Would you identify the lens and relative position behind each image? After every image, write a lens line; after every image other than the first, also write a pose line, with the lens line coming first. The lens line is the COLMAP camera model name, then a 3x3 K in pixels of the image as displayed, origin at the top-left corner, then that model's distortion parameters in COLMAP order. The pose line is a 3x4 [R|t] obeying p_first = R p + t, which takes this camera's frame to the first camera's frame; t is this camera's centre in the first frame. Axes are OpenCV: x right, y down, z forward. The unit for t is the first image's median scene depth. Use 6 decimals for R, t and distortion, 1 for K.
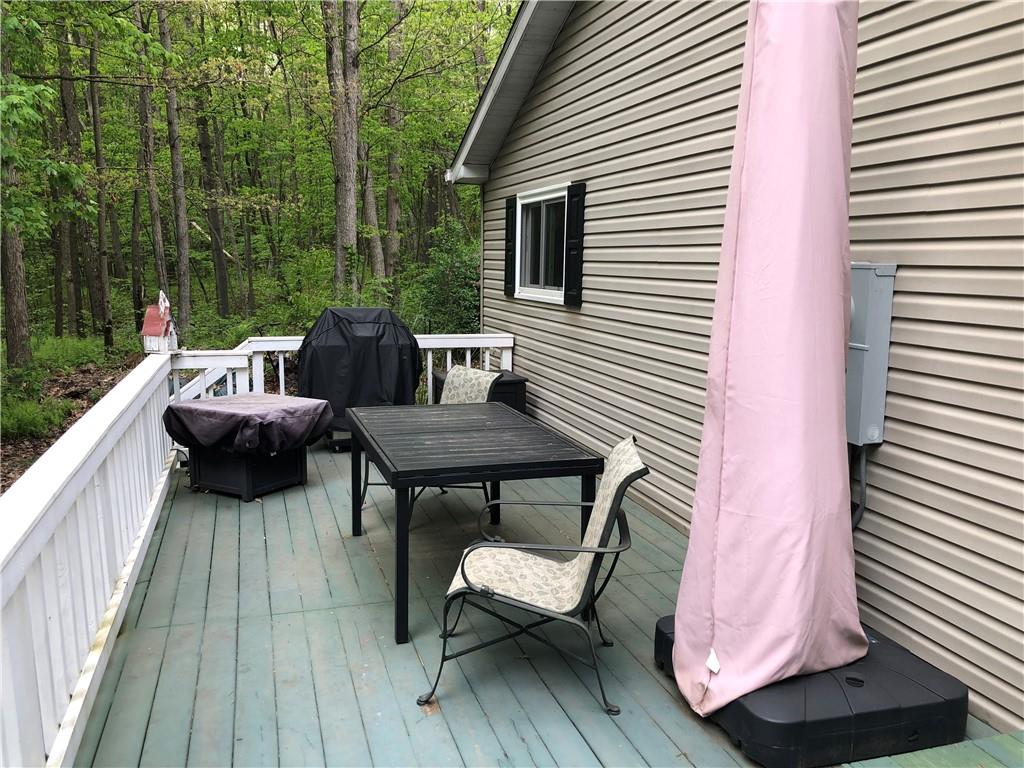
lens RADIAL K [[838.6, 0, 510.8], [0, 838.6, 386.0], [0, 0, 1]] dist [0.039004, -0.008529]
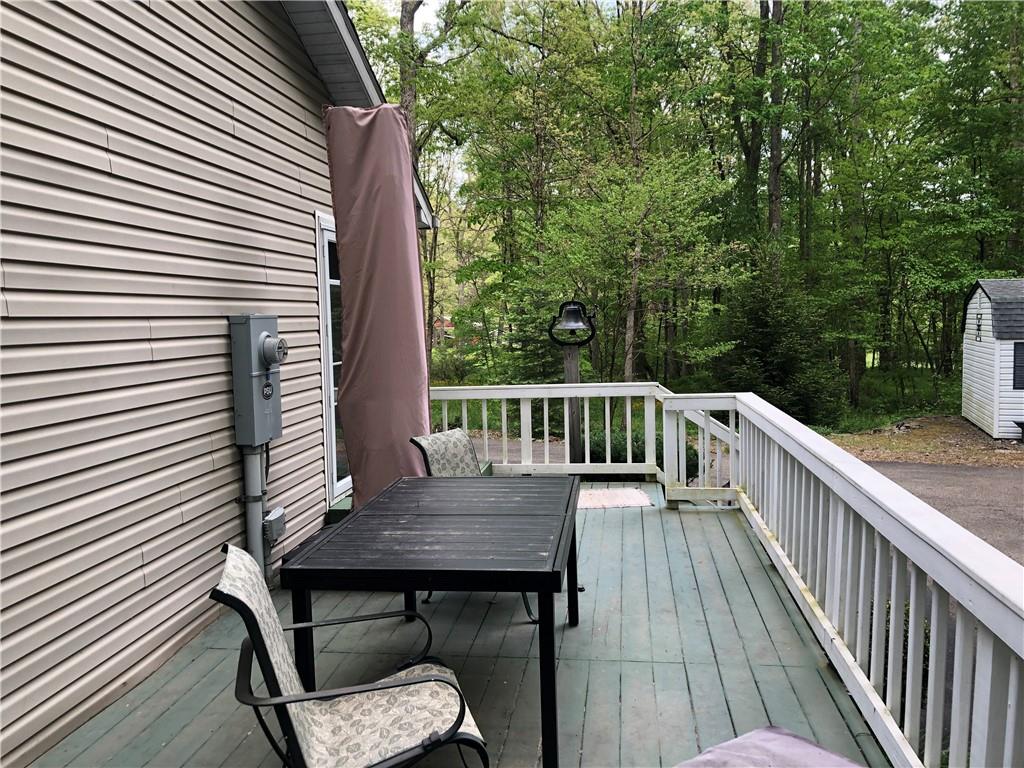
lens RADIAL K [[838.6, 0, 511.8], [0, 838.6, 384.1], [0, 0, 1]] dist [0.039004, -0.008529]
pose [[-0.905114, -0.050462, 0.422165, -0.619850], [0.056021, 0.970121, 0.236067, -0.352963], [-0.421463, 0.237318, -0.875242, 2.311844]]
